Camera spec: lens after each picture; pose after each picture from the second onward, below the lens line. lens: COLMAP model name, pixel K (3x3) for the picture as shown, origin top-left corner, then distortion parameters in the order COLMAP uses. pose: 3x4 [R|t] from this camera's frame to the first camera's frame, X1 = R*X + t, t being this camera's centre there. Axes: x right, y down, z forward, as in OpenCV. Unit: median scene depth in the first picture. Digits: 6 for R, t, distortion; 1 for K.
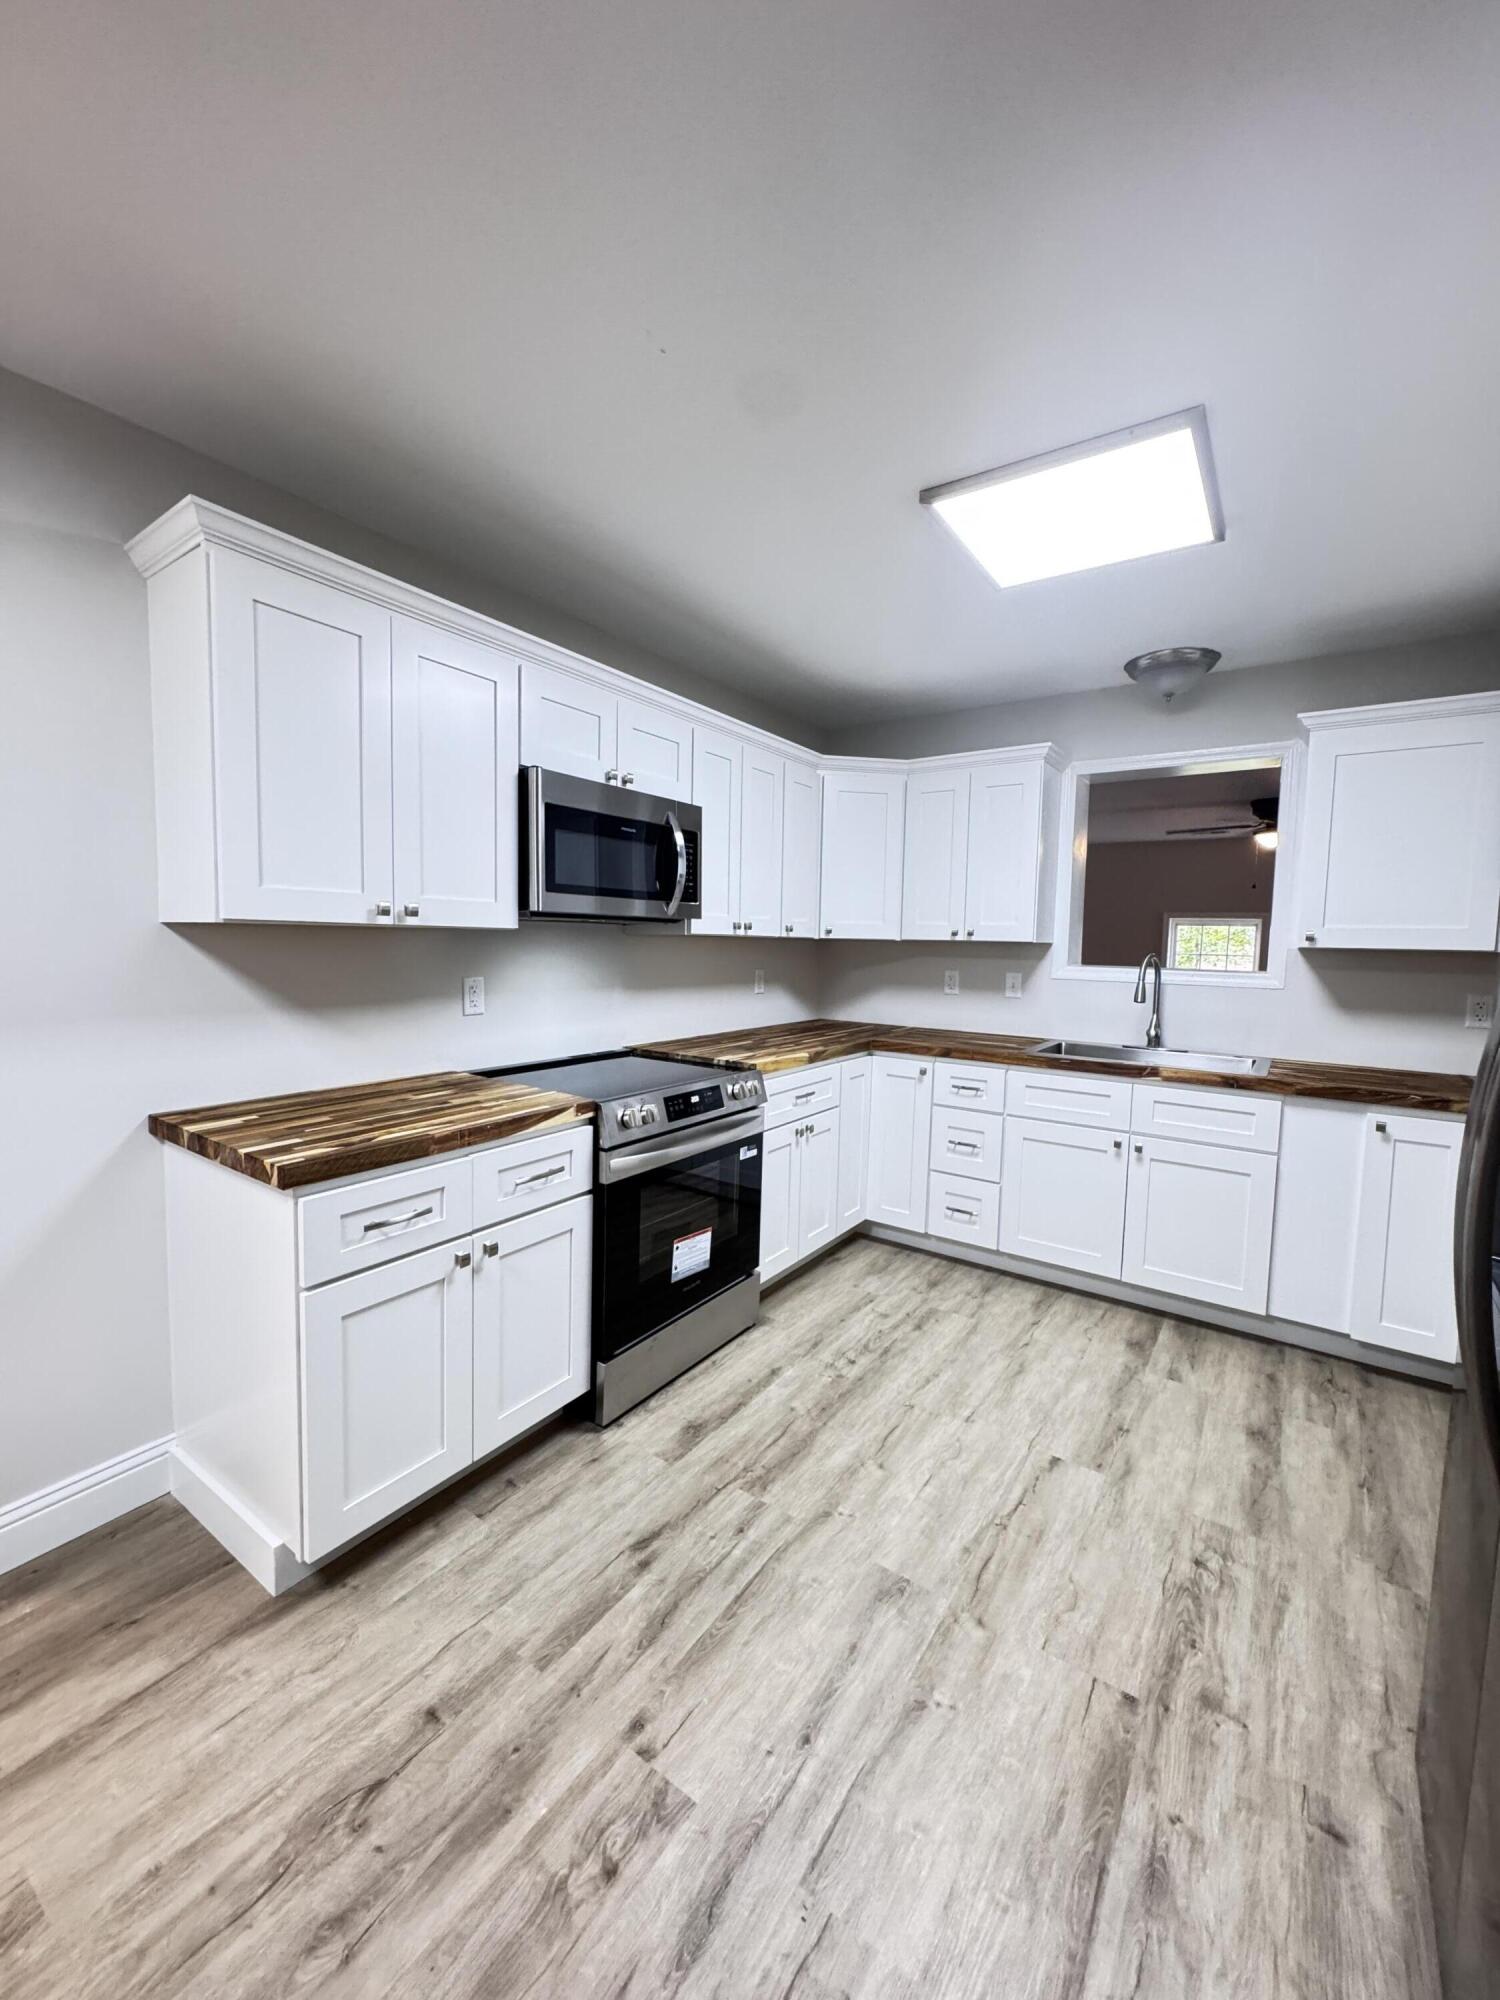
lens RADIAL K [[794.6, 0, 753.8], [0, 794.6, 995.6], [0, 0, 1]] dist [-0.001820, 0.000126]
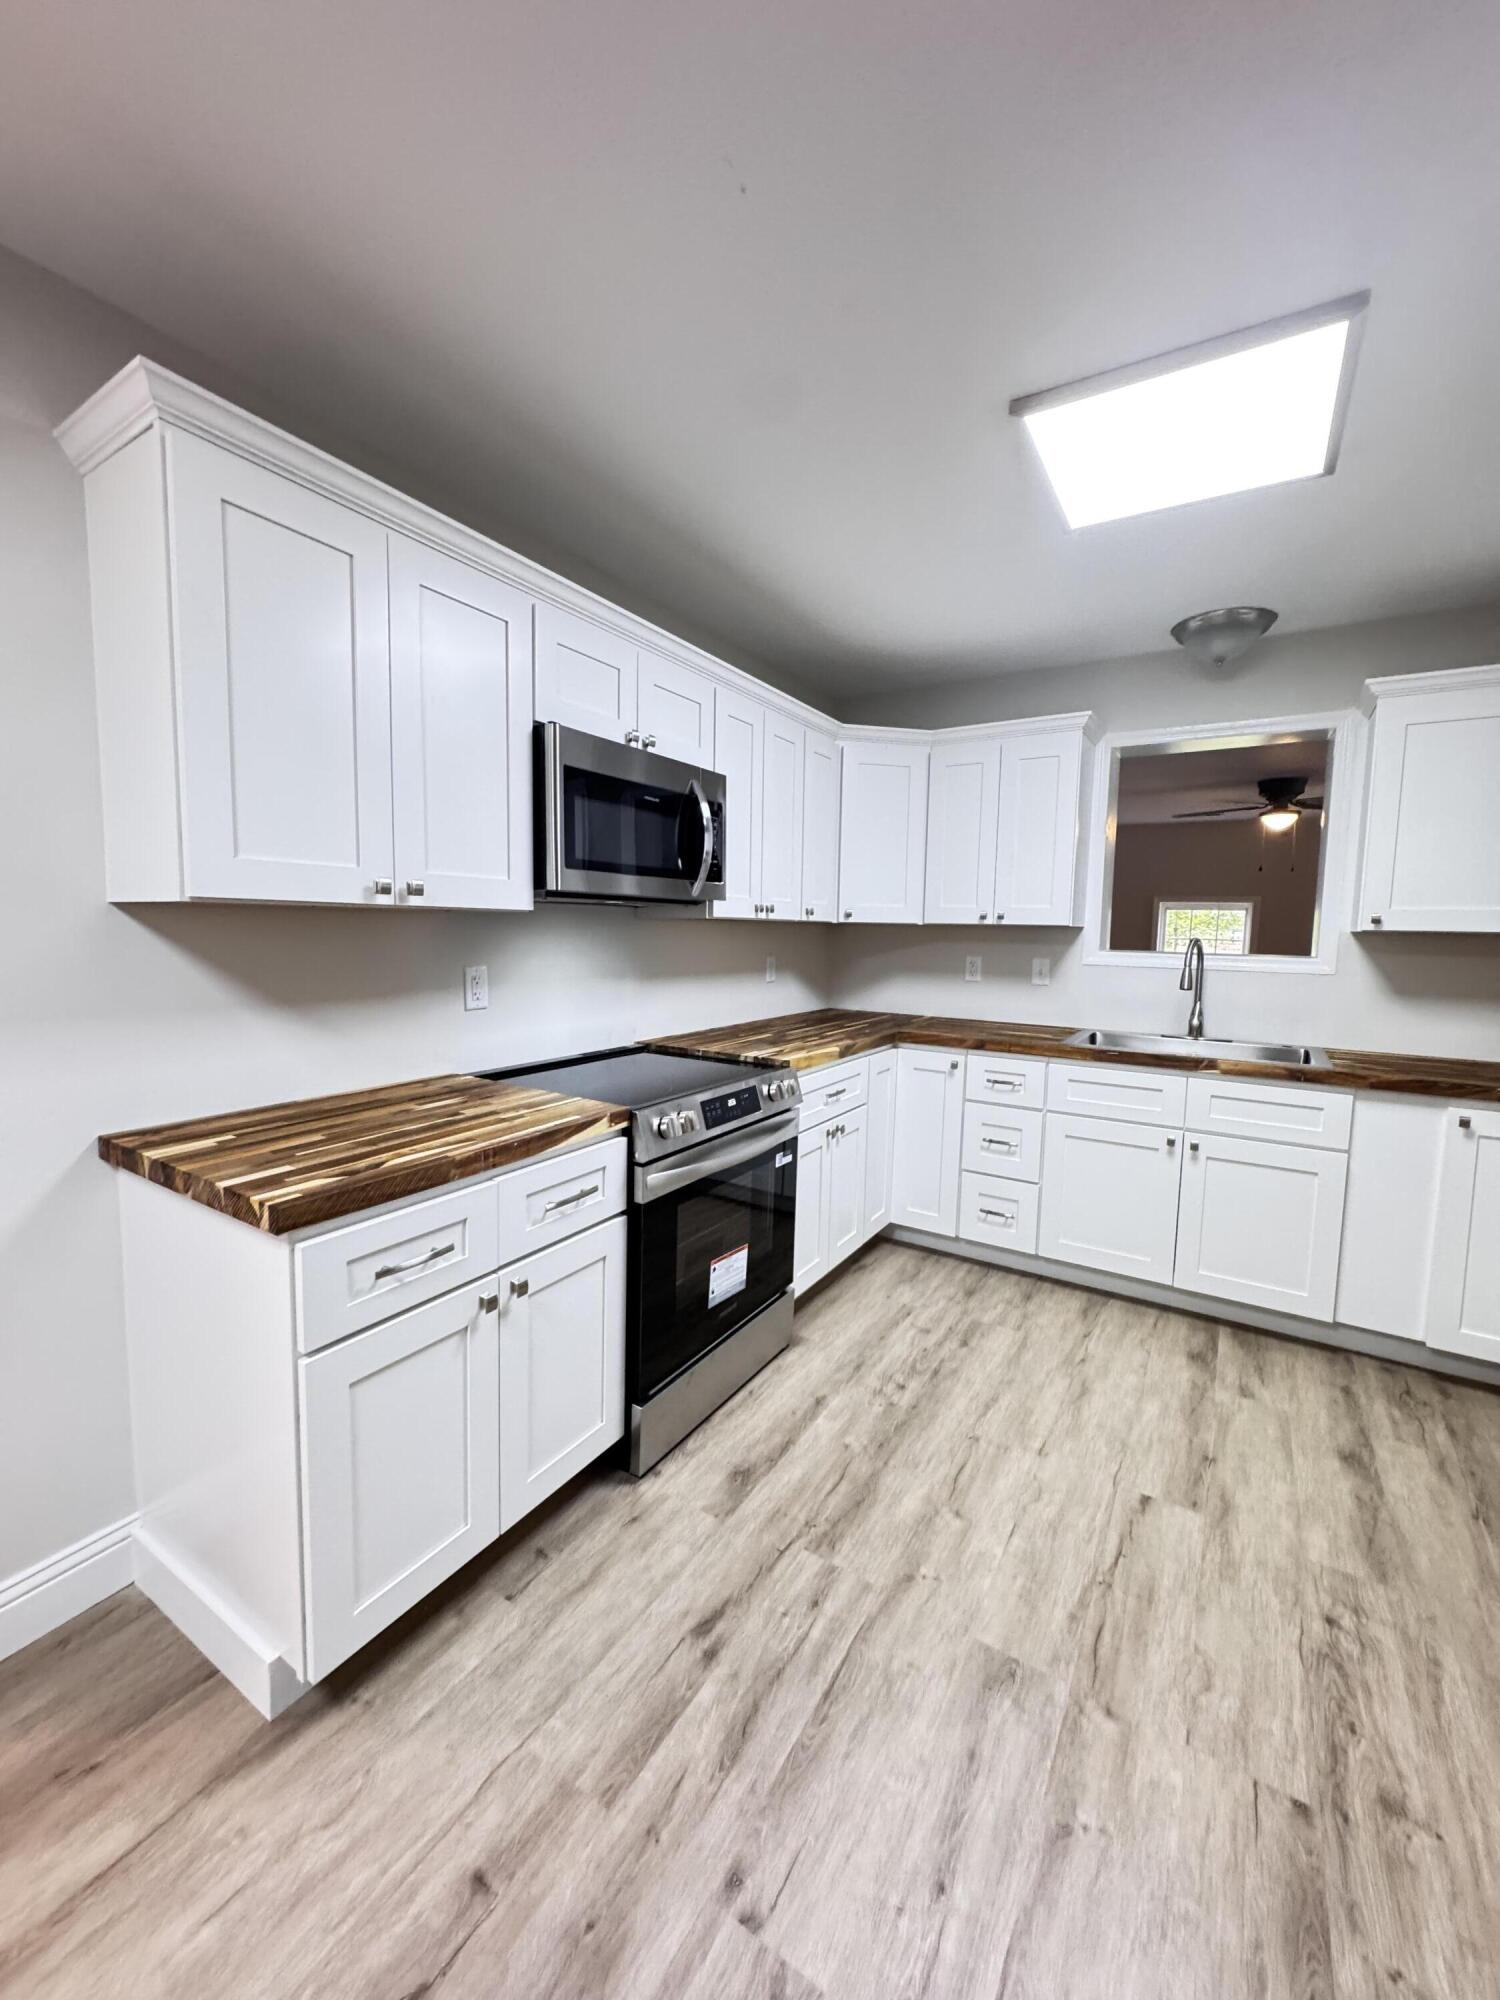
lens RADIAL K [[794.6, 0, 753.0], [0, 794.6, 995.3], [0, 0, 1]] dist [-0.001820, 0.000126]
pose [[0.998933, -0.006244, 0.045766, -0.114387], [0.005447, 0.999832, 0.017525, -0.006539], [-0.045868, -0.017257, 0.998798, 0.141107]]
